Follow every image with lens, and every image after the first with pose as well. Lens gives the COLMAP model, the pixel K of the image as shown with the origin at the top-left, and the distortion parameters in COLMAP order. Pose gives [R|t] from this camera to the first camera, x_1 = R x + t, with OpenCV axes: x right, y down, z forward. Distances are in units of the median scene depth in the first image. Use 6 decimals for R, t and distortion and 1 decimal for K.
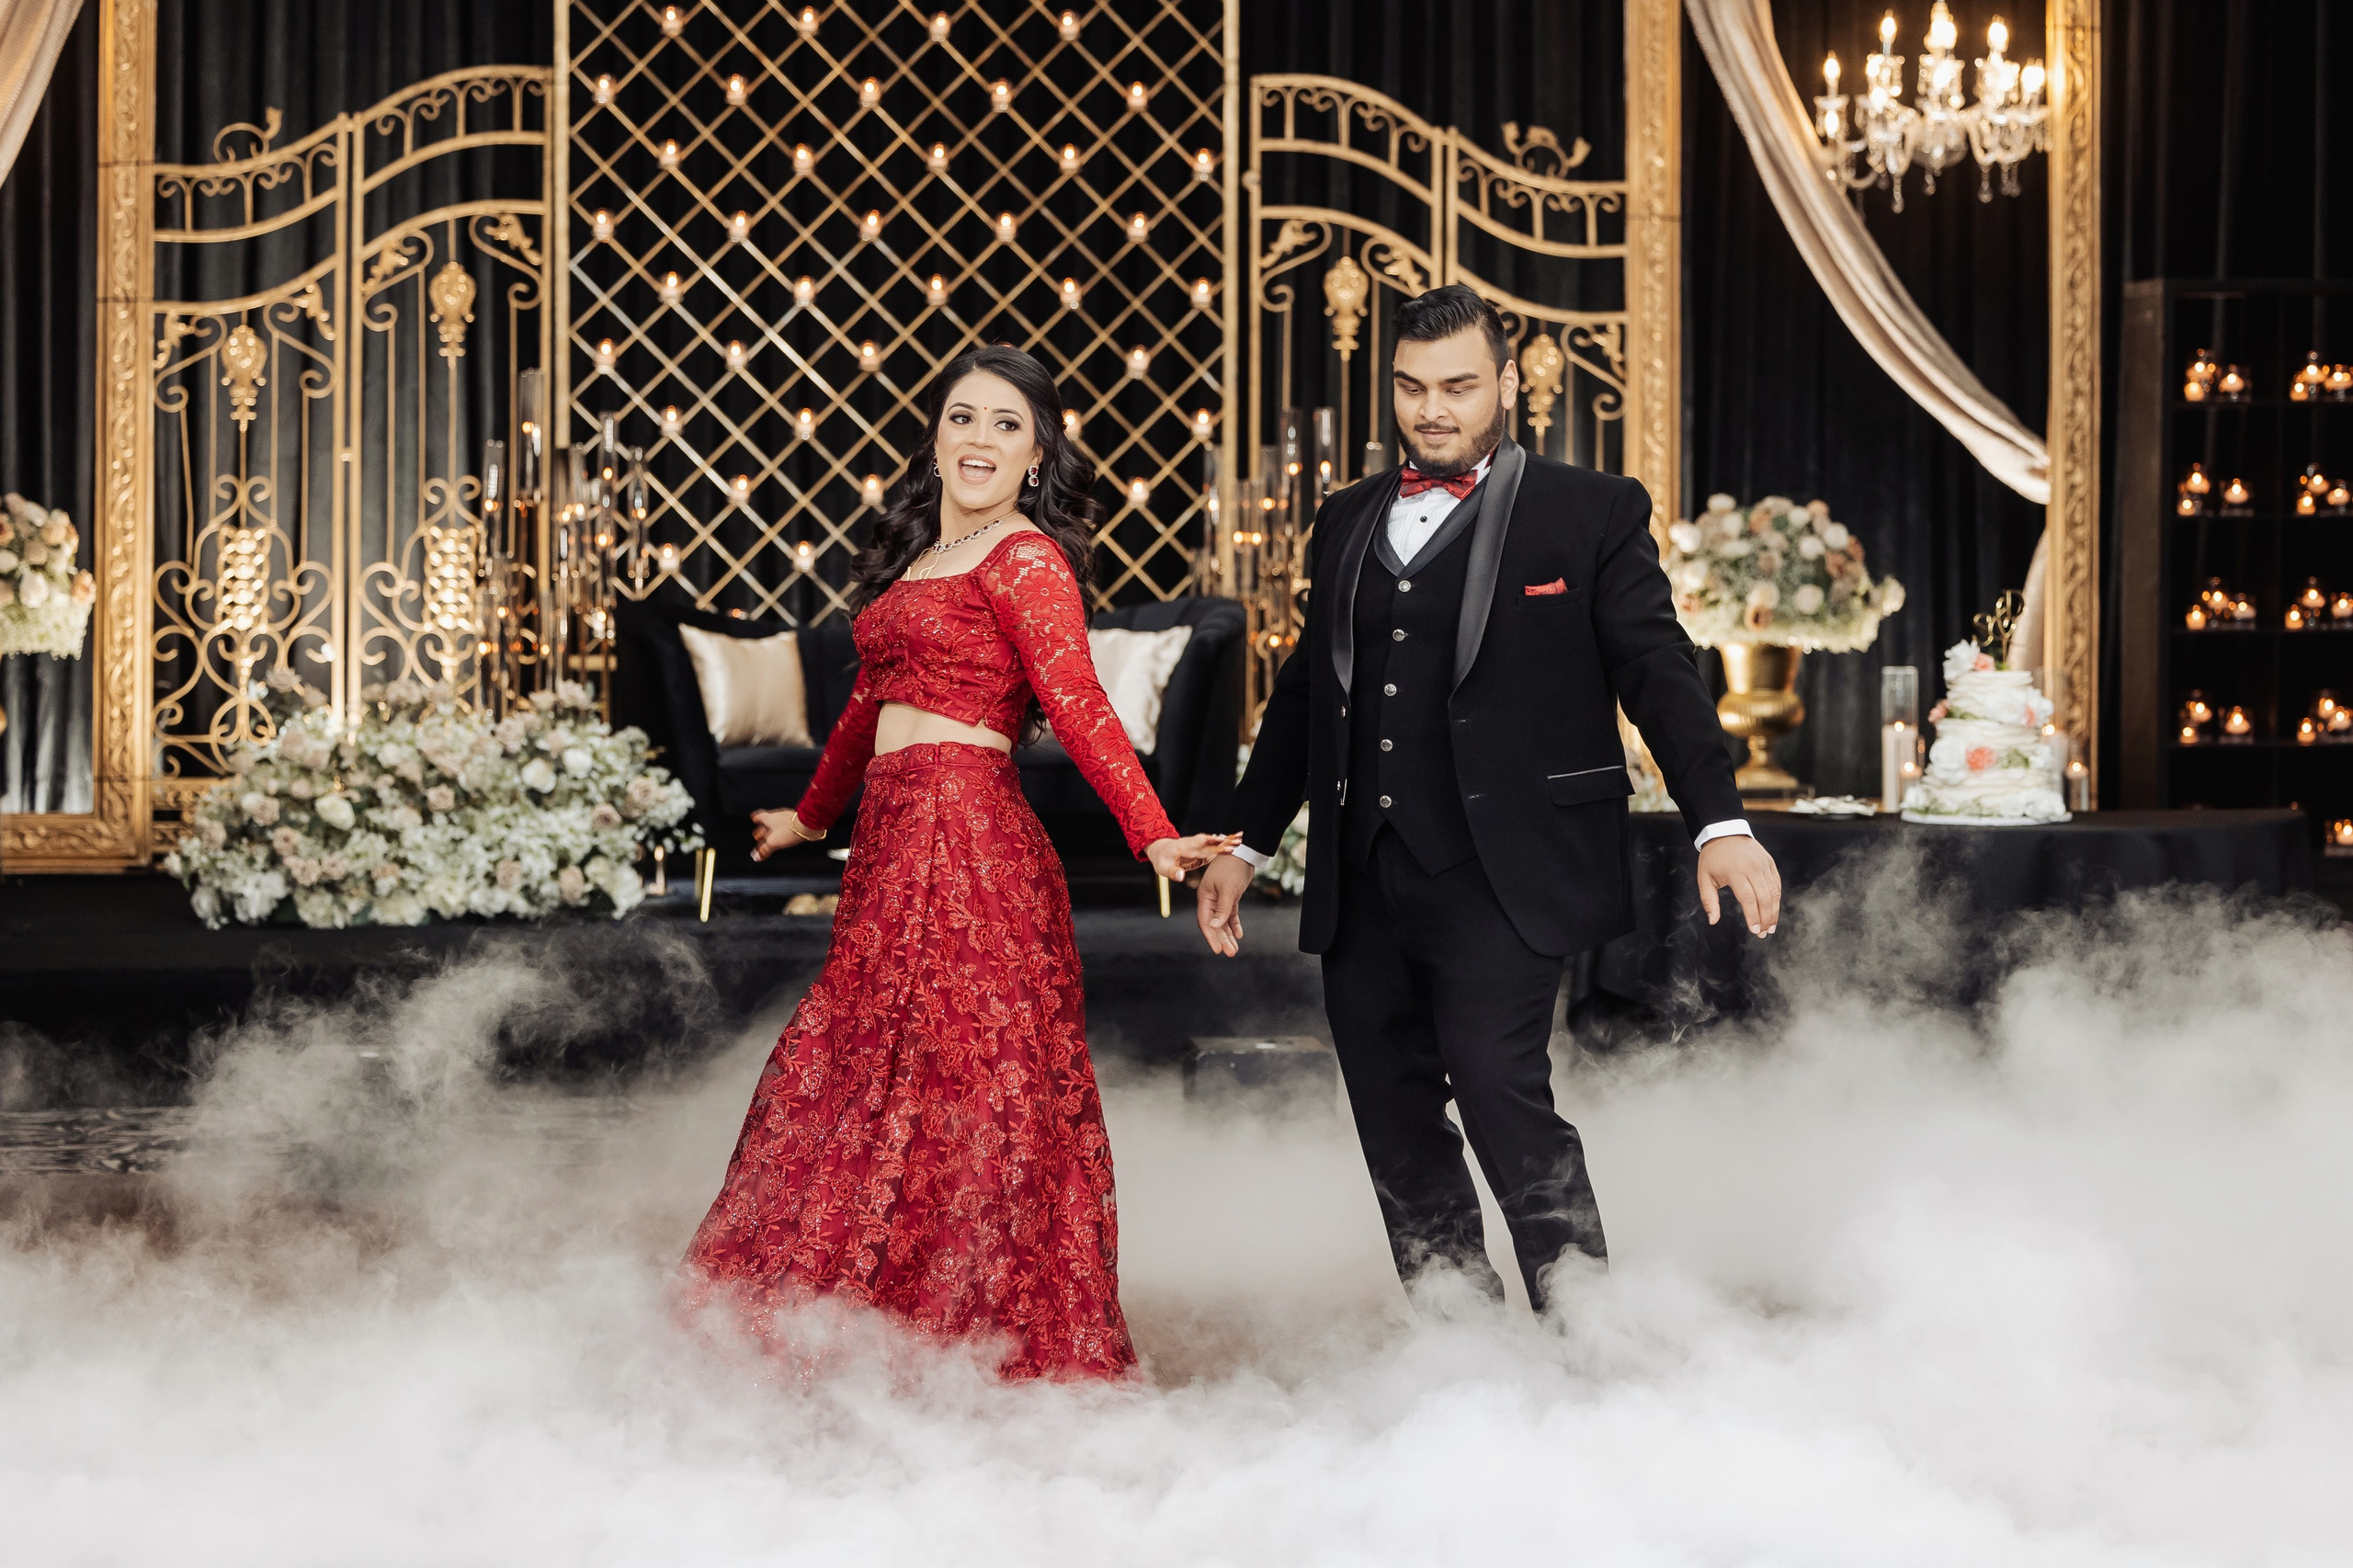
lens RADIAL K [[5172.3, 0, 1188.8], [0, 5172.3, 780.2], [0, 0, 1]] dist [-0.080868, 0.000000]
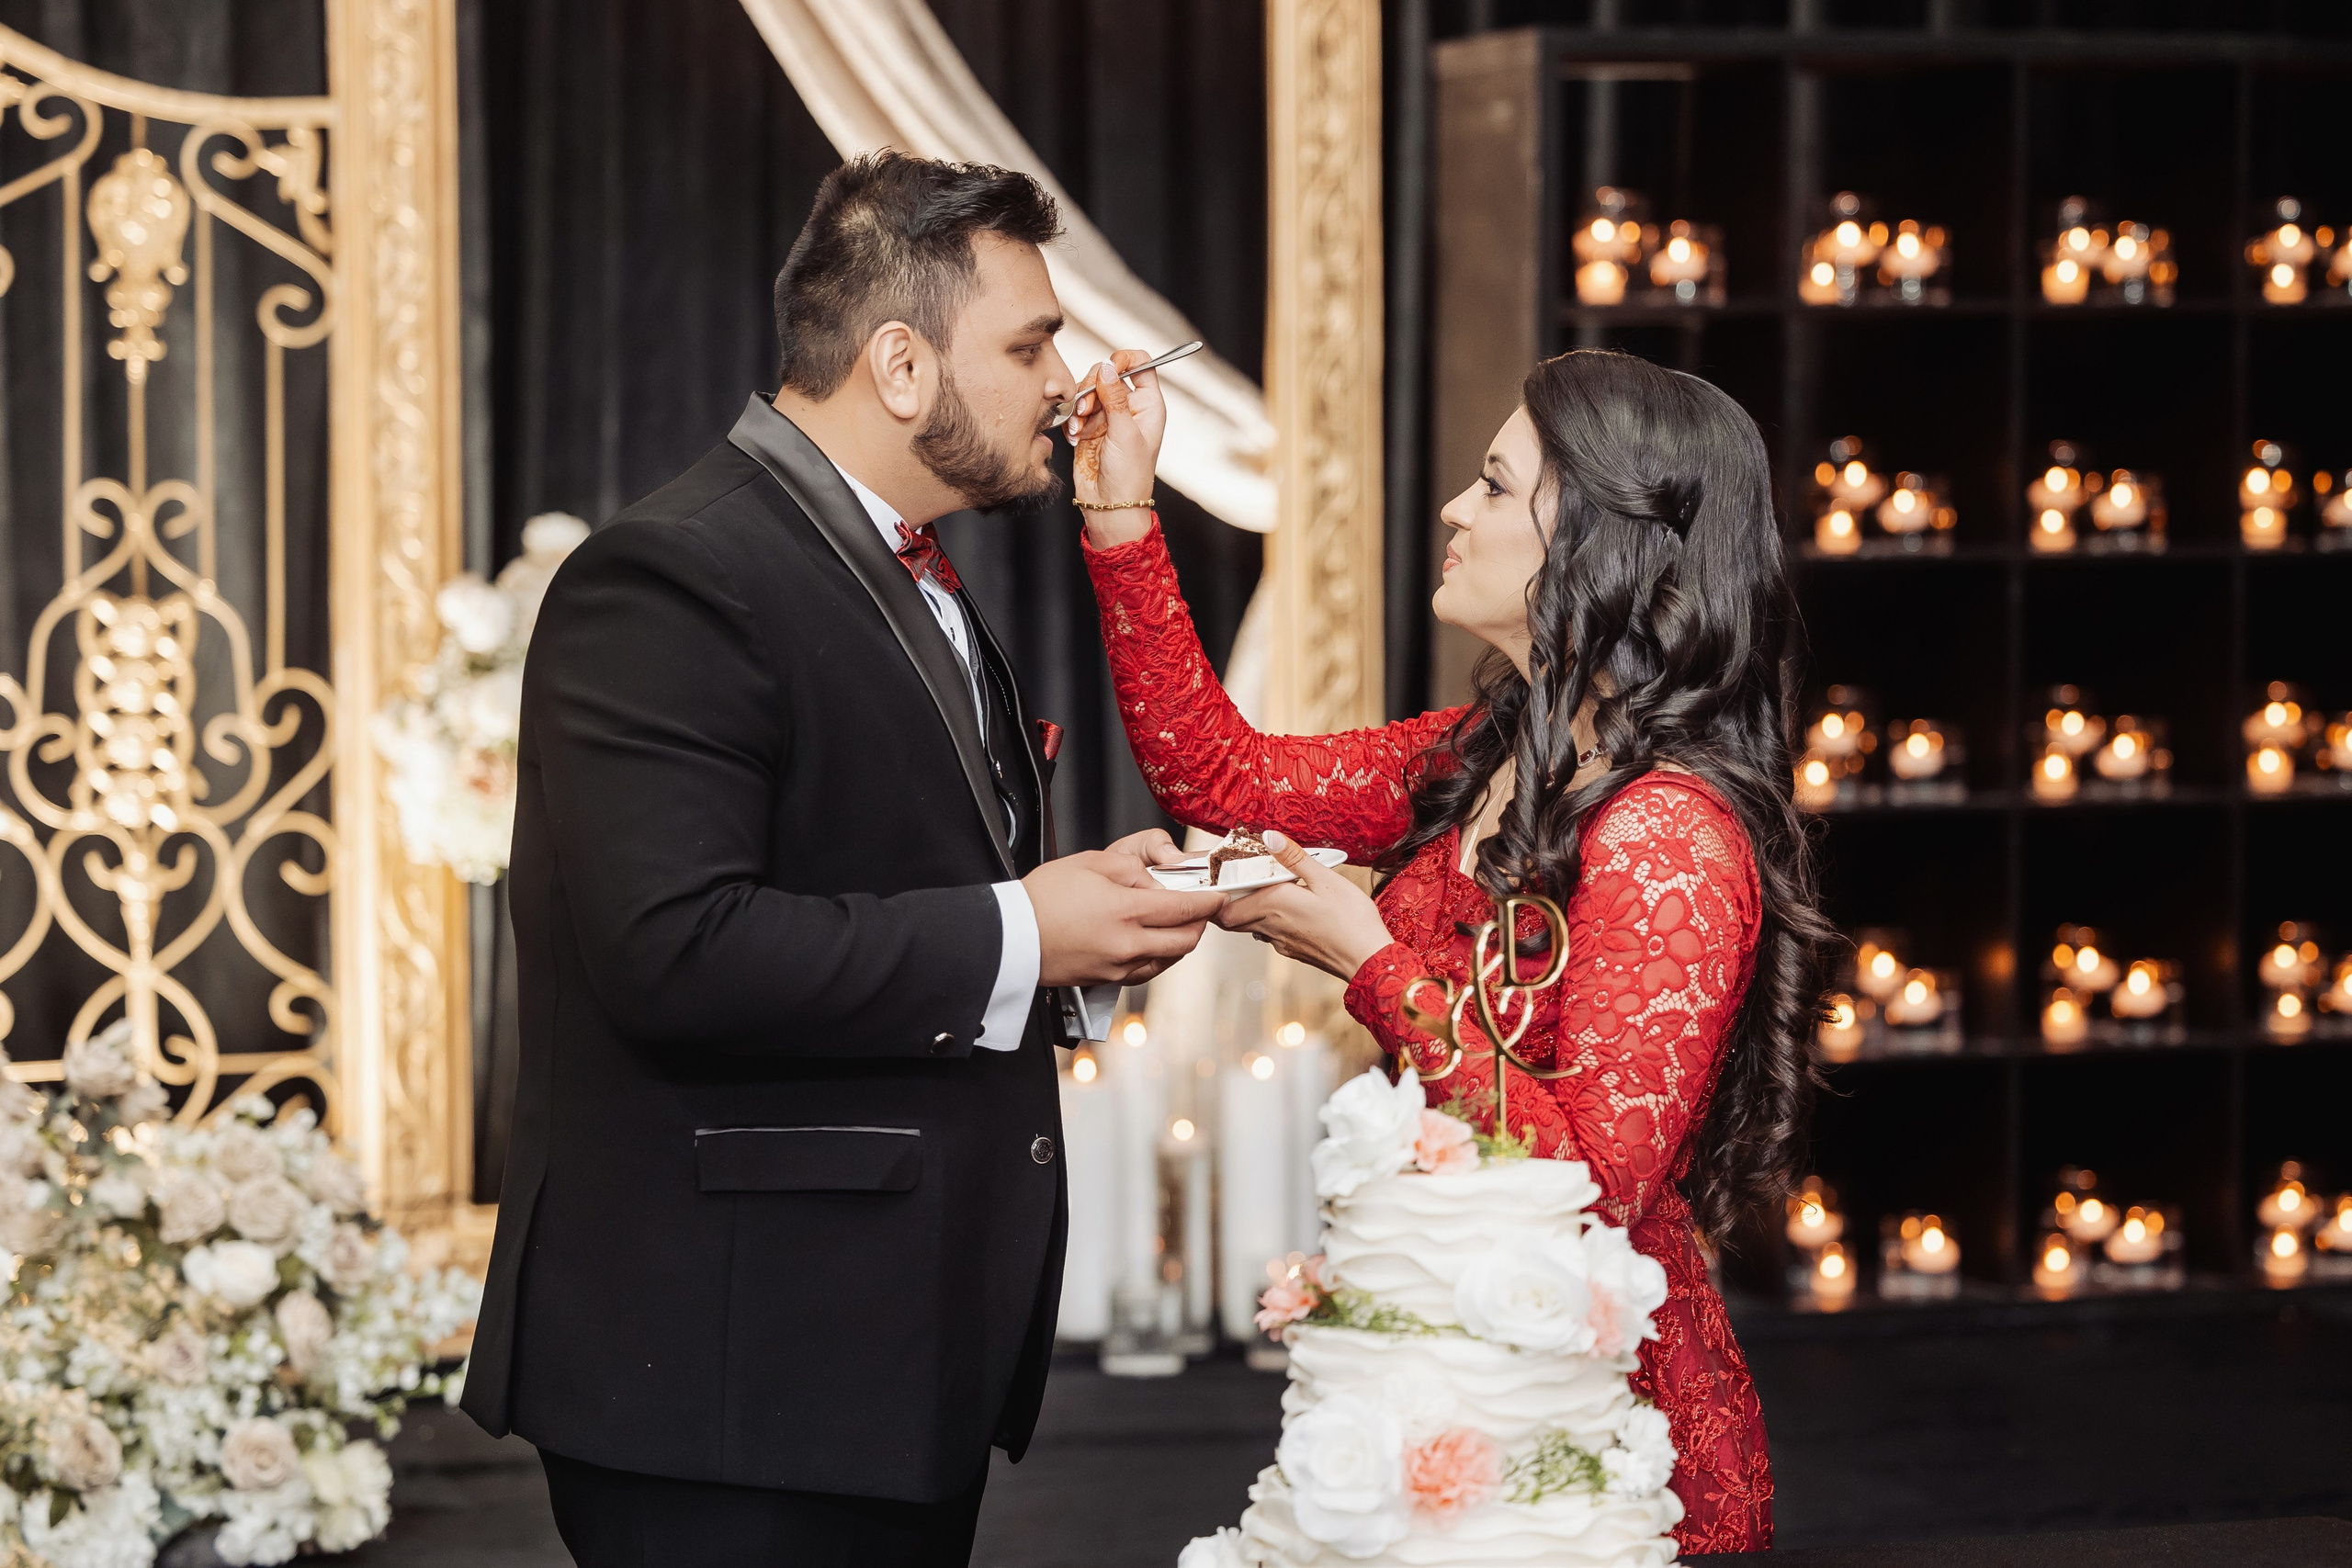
lens RADIAL K [[6554.6, 0, 1171.5], [0, 6554.6, 788.1], [0, 0, 1]] dist [0.088965, 0.000000]
pose [[0.980196, -0.012732, 0.197618, 0.043990], [0.013128, 0.999914, -0.000694, -0.031194], [-0.197592, 0.003275, 0.980279, 0.443984]]
